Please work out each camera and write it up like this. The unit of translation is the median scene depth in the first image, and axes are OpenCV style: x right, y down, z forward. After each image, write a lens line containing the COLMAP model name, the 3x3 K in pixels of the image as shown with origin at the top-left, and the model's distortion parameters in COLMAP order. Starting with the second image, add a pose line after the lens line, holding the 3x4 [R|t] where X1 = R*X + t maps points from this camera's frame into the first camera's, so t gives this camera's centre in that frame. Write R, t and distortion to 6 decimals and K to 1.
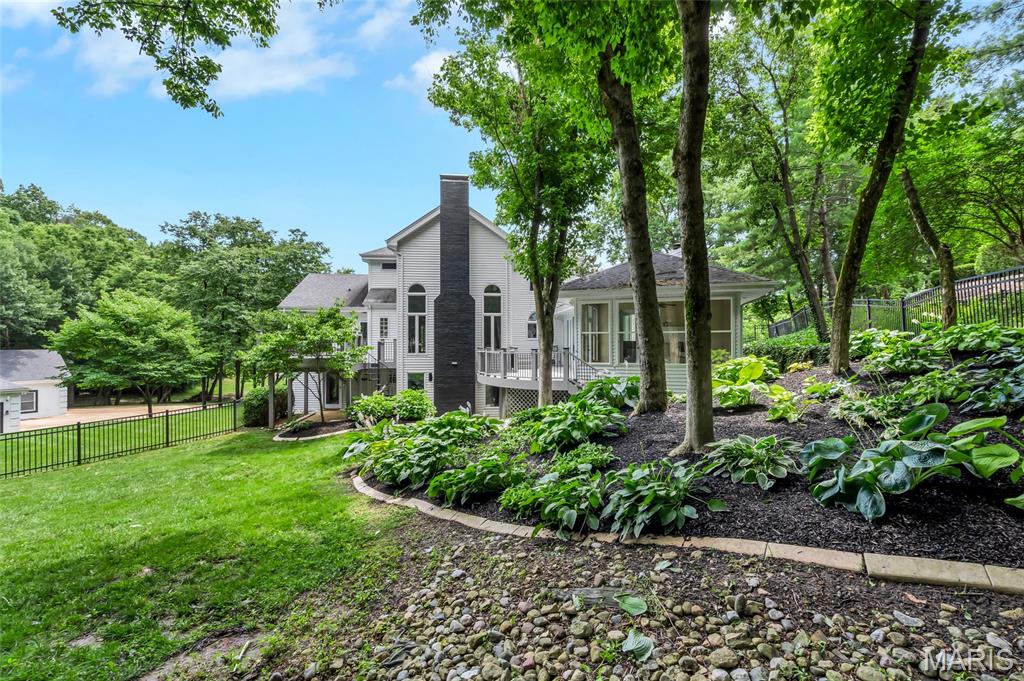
lens RADIAL K [[480.1, 0, 513.2], [0, 480.1, 340.2], [0, 0, 1]] dist [-0.004928, 0.002187]
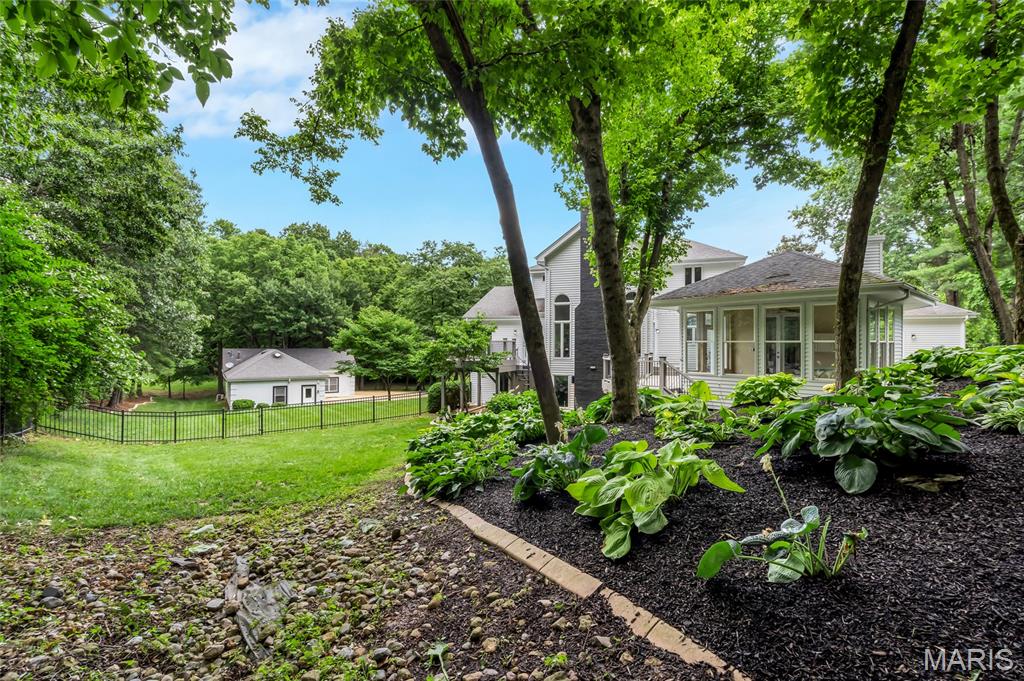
lens RADIAL K [[480.1, 0, 503.6], [0, 480.1, 339.1], [0, 0, 1]] dist [-0.004928, 0.002187]
pose [[0.878502, 0.000179, -0.477739, 0.264411], [-0.000306, 1.000000, -0.000187, -0.018344], [0.477738, 0.000310, 0.878502, -0.041468]]
